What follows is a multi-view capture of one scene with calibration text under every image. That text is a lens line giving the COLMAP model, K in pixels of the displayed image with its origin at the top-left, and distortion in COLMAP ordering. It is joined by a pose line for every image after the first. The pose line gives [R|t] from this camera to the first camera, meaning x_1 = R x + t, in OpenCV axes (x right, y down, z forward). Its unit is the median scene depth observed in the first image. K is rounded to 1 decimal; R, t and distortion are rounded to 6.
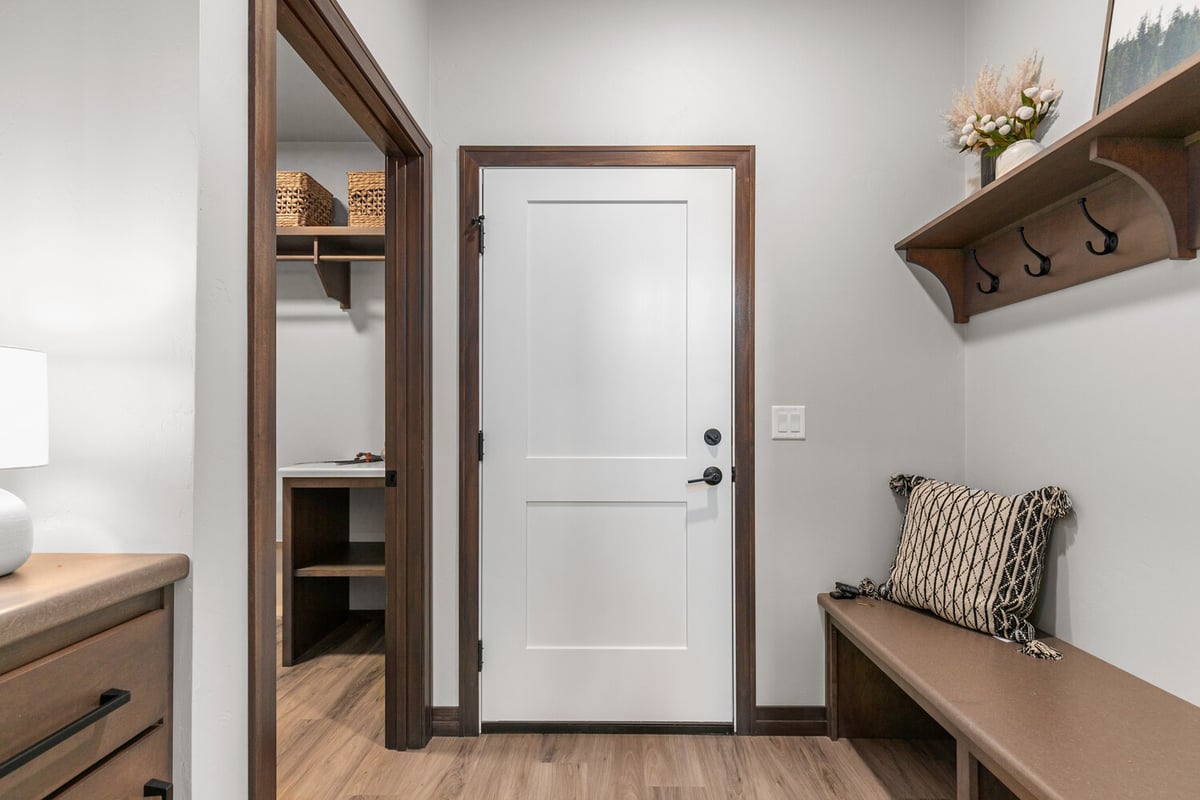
lens RADIAL K [[541.3, 0, 606.2], [0, 541.3, 404.9], [0, 0, 1]] dist [0.002038, -0.000475]
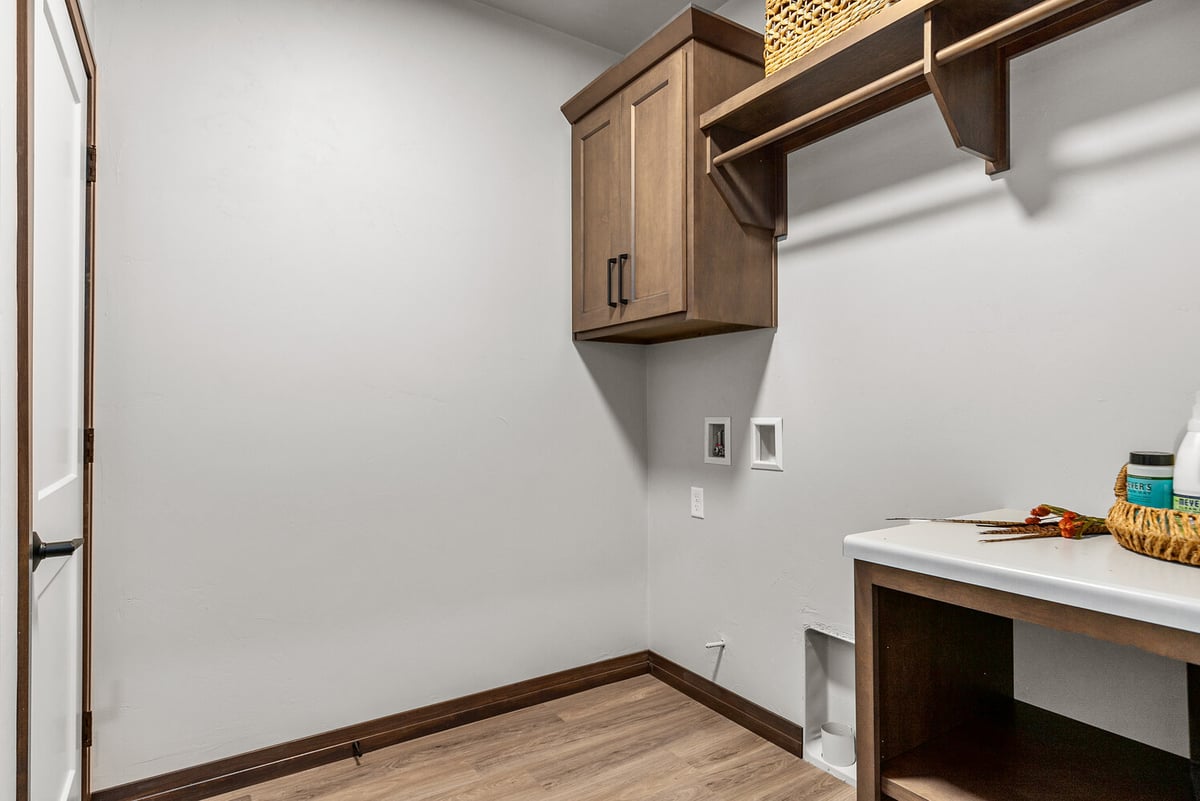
lens RADIAL K [[591.1, 0, 604.6], [0, 591.1, 414.0], [0, 0, 1]] dist [-0.003578, -0.000839]
pose [[0.530912, 0.000040, -0.847427, -0.254621], [0.014414, 0.999855, 0.009078, 0.010789], [0.847305, -0.017035, 0.530834, 0.489859]]
